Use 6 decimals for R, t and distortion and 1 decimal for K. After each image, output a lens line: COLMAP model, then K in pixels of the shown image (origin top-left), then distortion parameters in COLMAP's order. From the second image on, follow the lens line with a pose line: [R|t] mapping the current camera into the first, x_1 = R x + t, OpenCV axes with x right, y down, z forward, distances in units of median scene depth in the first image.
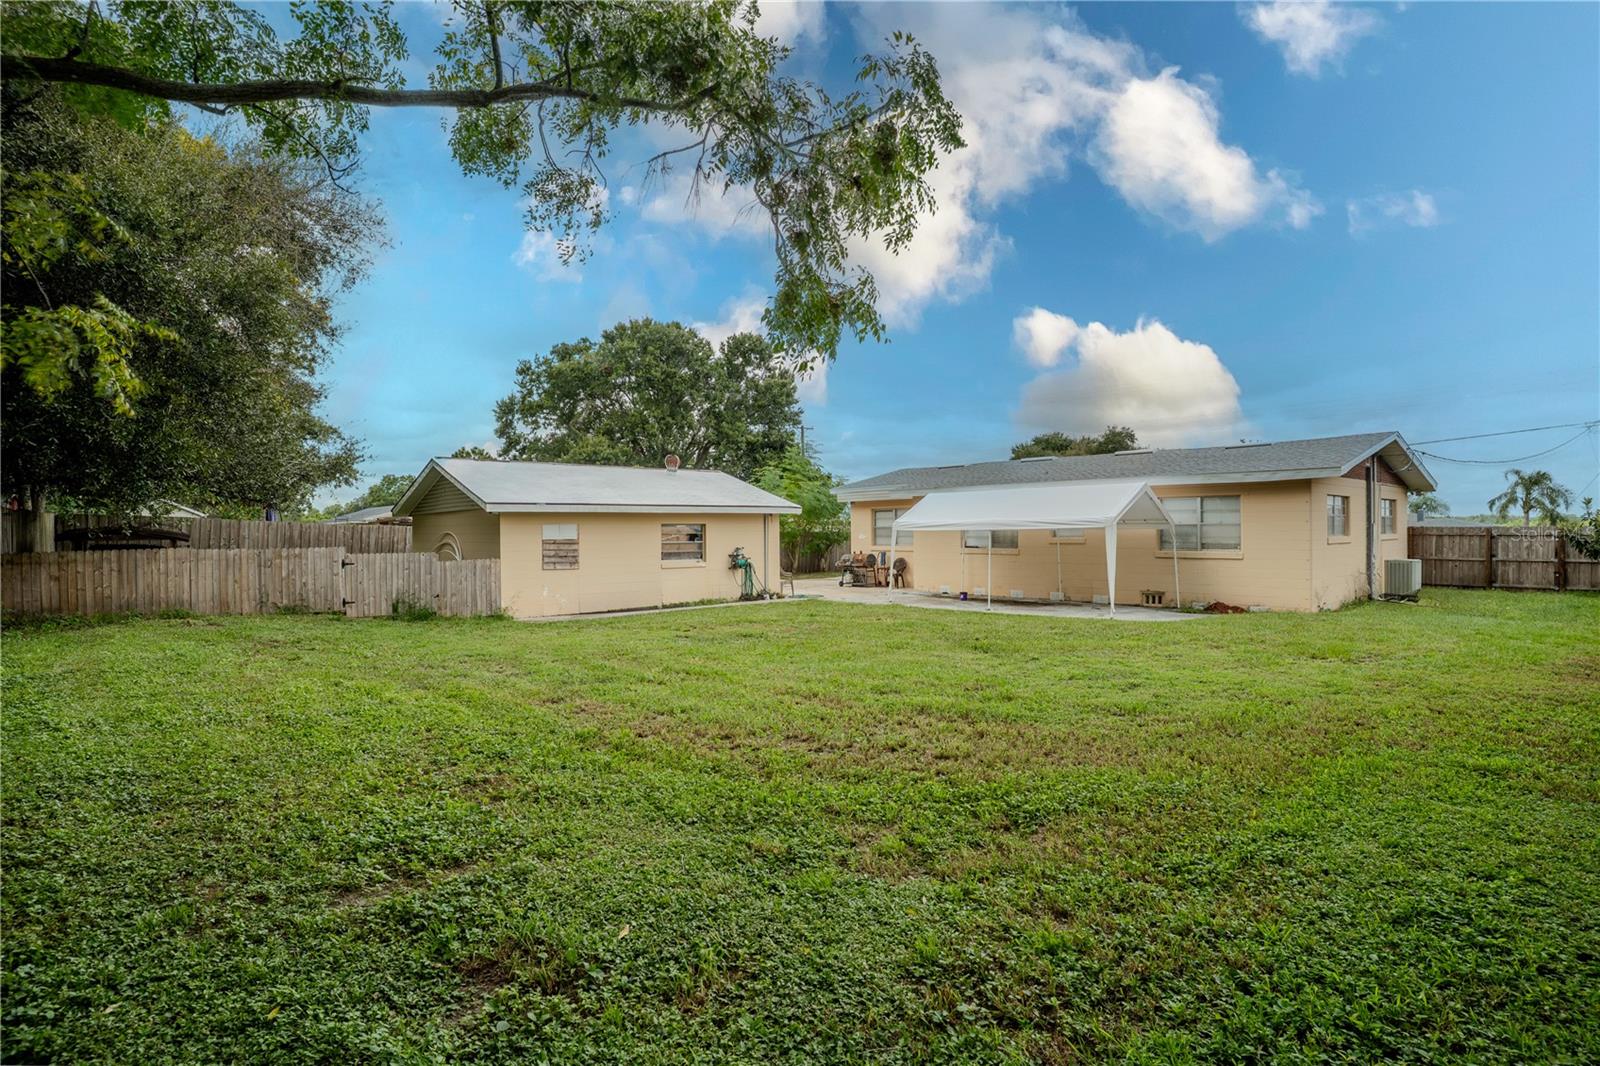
lens RADIAL K [[771.7, 0, 800.0], [0, 771.7, 533.0], [0, 0, 1]] dist [-0.034059, -0.000050]
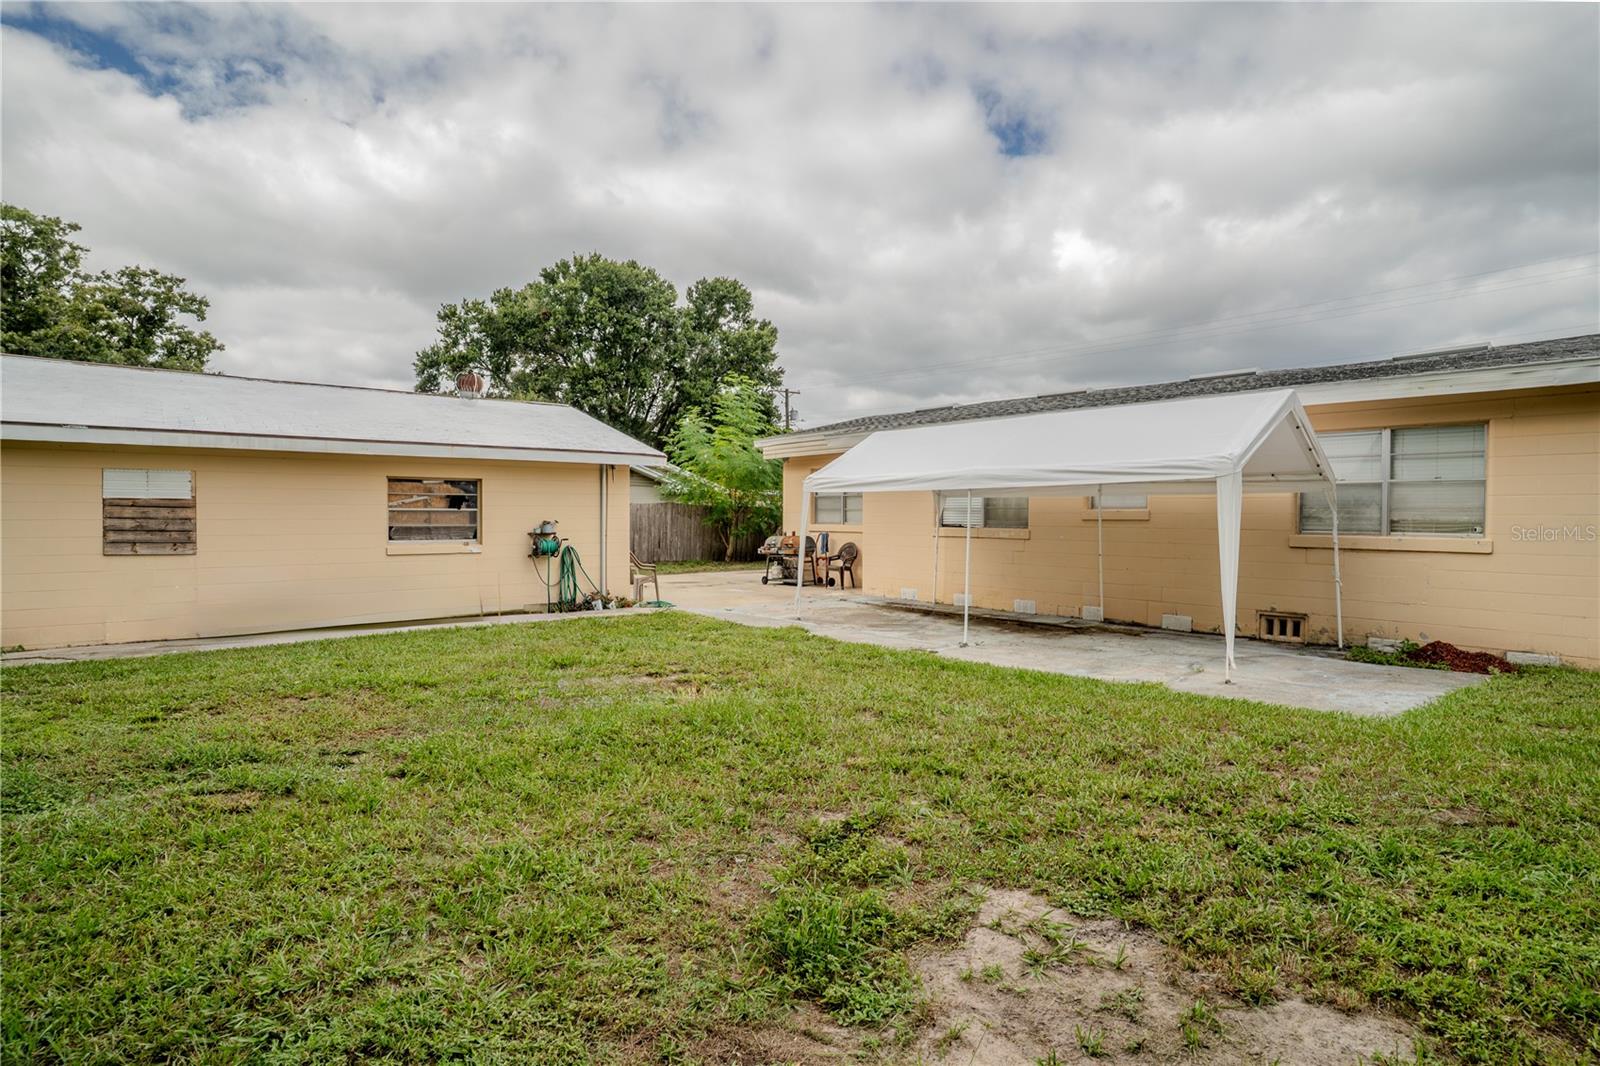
lens RADIAL K [[771.7, 0, 800.0], [0, 771.7, 533.0], [0, 0, 1]] dist [-0.034059, -0.000050]
pose [[0.999639, 0.012491, -0.023799, 0.121574], [-0.012010, 0.999723, 0.020251, 0.013330], [0.024045, -0.019958, 0.999512, 0.404145]]
